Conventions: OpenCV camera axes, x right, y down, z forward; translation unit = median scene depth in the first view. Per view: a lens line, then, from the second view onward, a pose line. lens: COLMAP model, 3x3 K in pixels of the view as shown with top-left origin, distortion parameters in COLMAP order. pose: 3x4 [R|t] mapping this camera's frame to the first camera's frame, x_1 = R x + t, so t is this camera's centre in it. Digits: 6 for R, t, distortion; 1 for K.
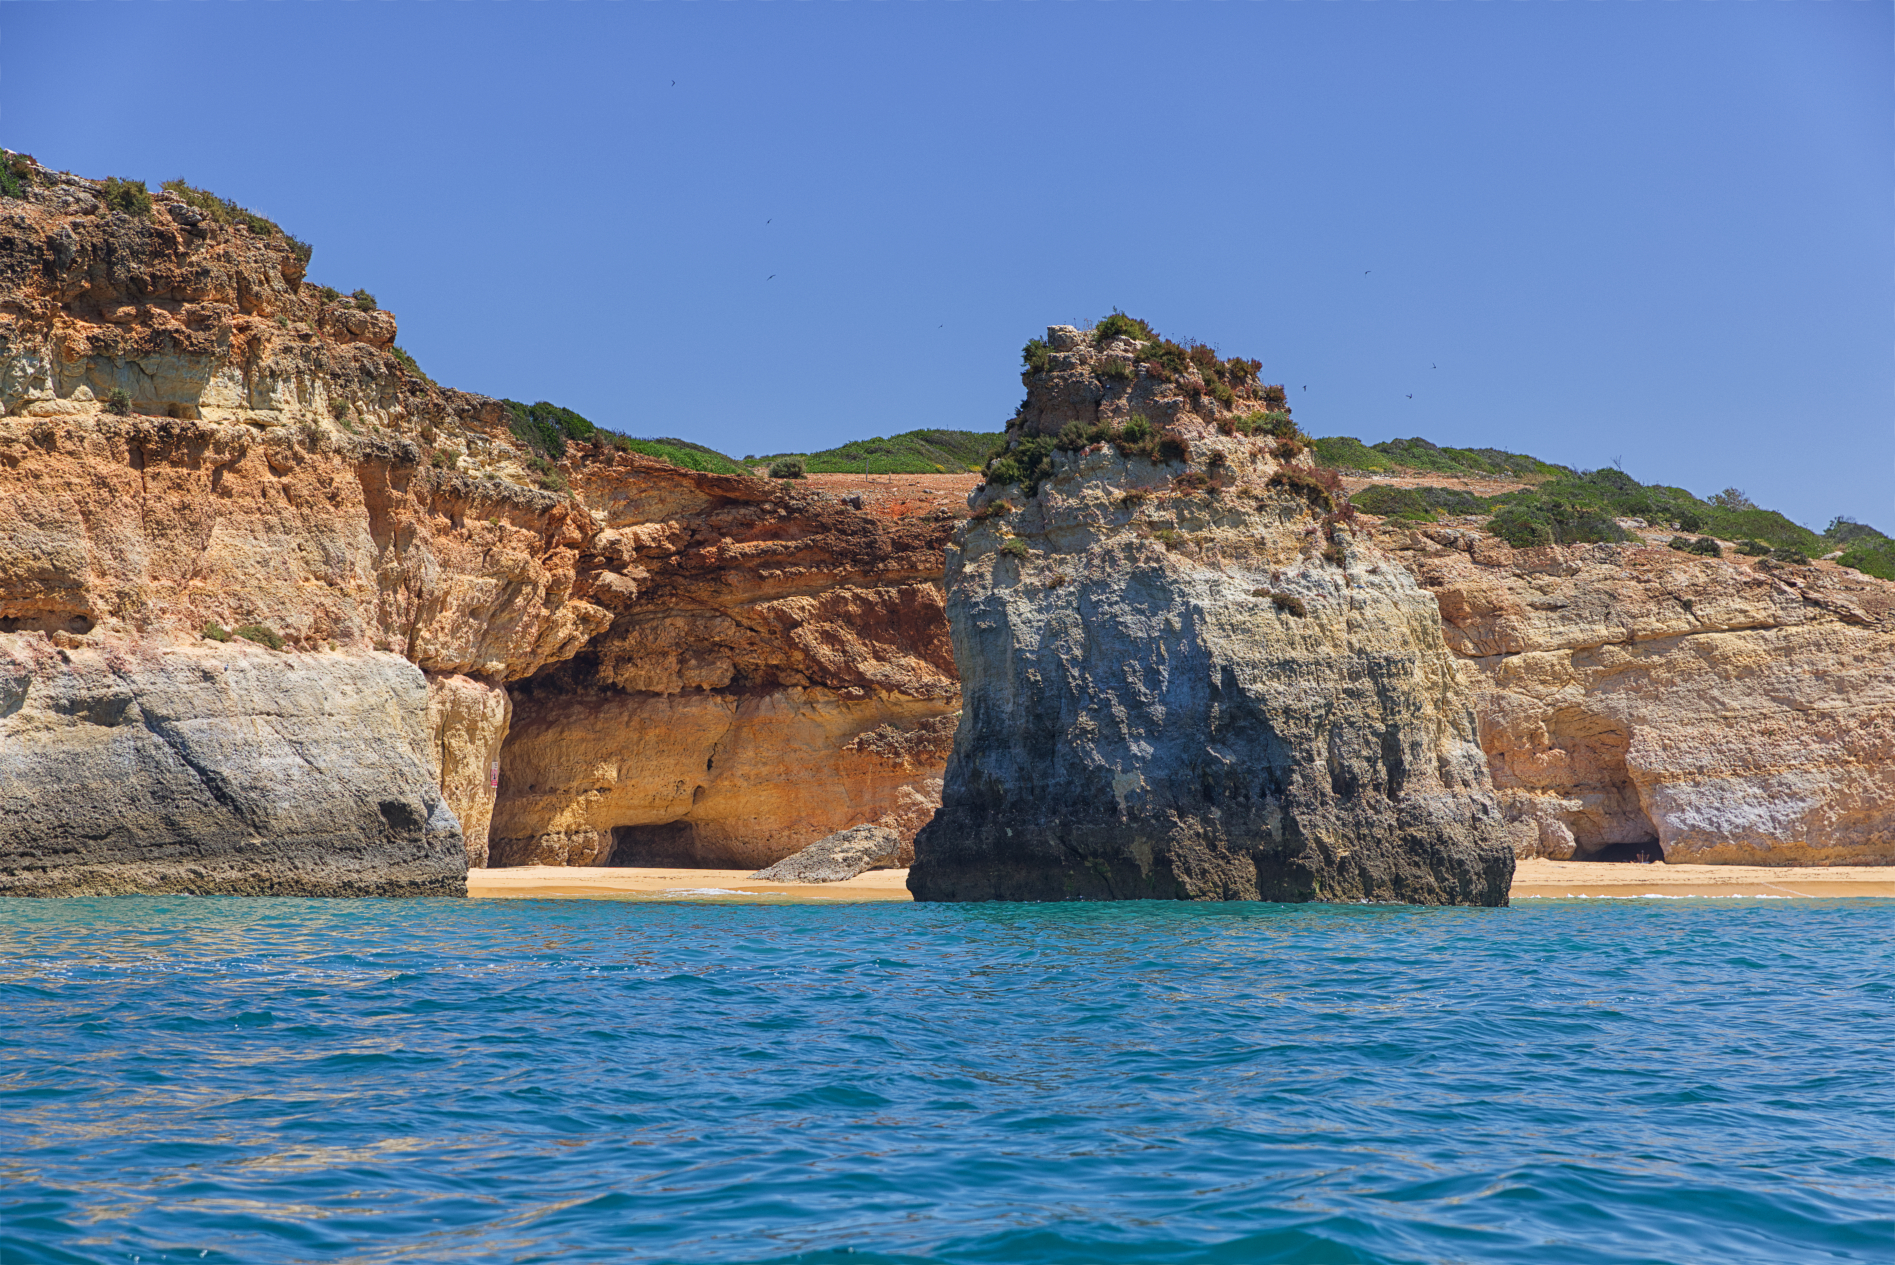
lens RADIAL K [[3687.2, 0, 947.5], [0, 3687.2, 632.5], [0, 0, 1]] dist [-0.005016, -0.035638]
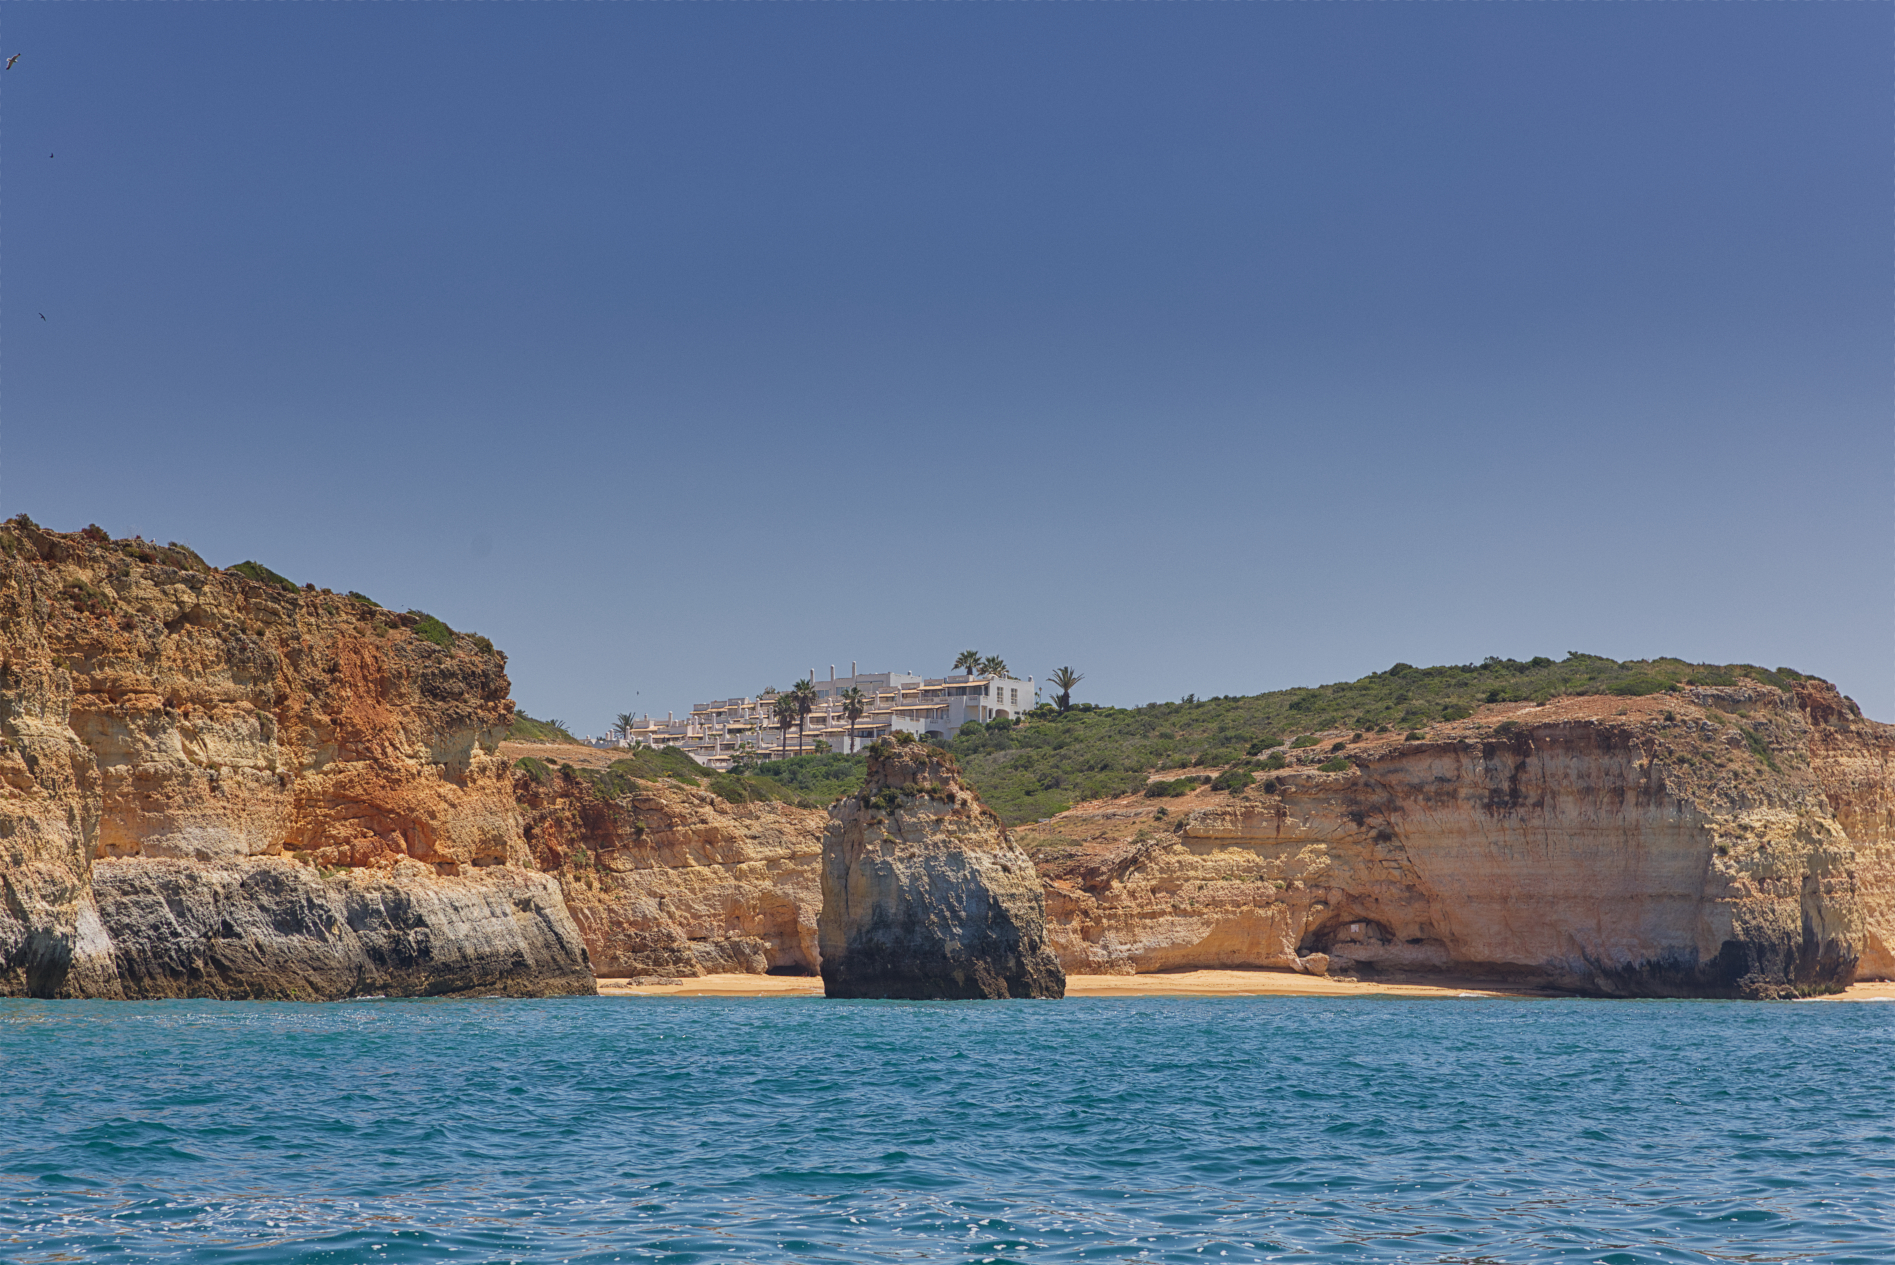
lens RADIAL K [[3687.2, 0, 947.5], [0, 3687.2, 632.5], [0, 0, 1]] dist [-0.005016, -0.035638]
pose [[0.815148, 0.059081, 0.576232, -1.245874], [-0.044162, 0.998228, -0.039876, -0.060092], [-0.577567, 0.007058, 0.816313, -0.847303]]
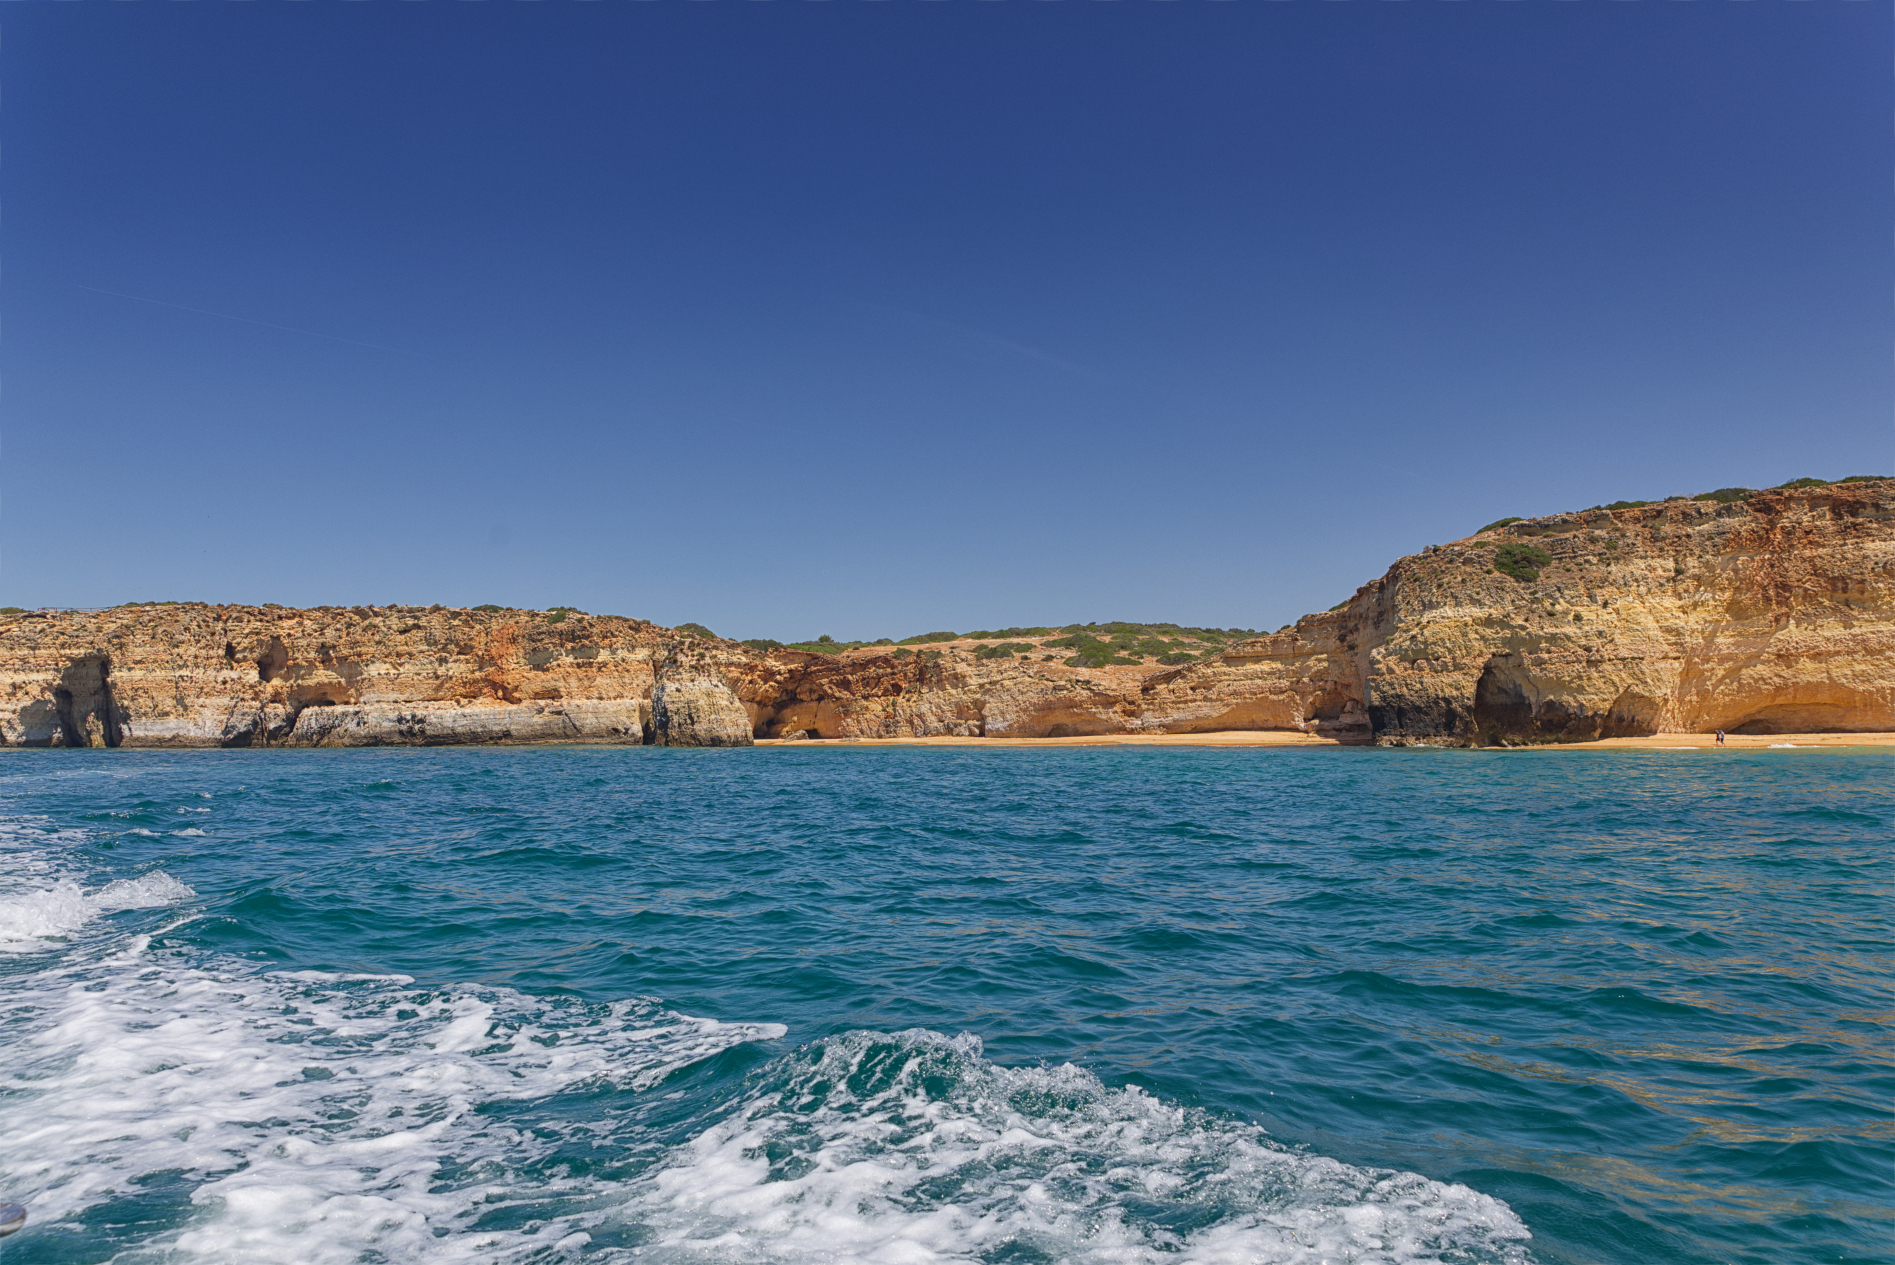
lens RADIAL K [[1262.2, 0, 947.5], [0, 1262.2, 632.5], [0, 0, 1]] dist [0.007607, -0.030530]
pose [[0.804738, -0.052318, -0.591320, 1.463418], [0.041966, 0.998630, -0.031243, -0.017421], [0.592145, 0.000327, 0.805831, -0.232303]]
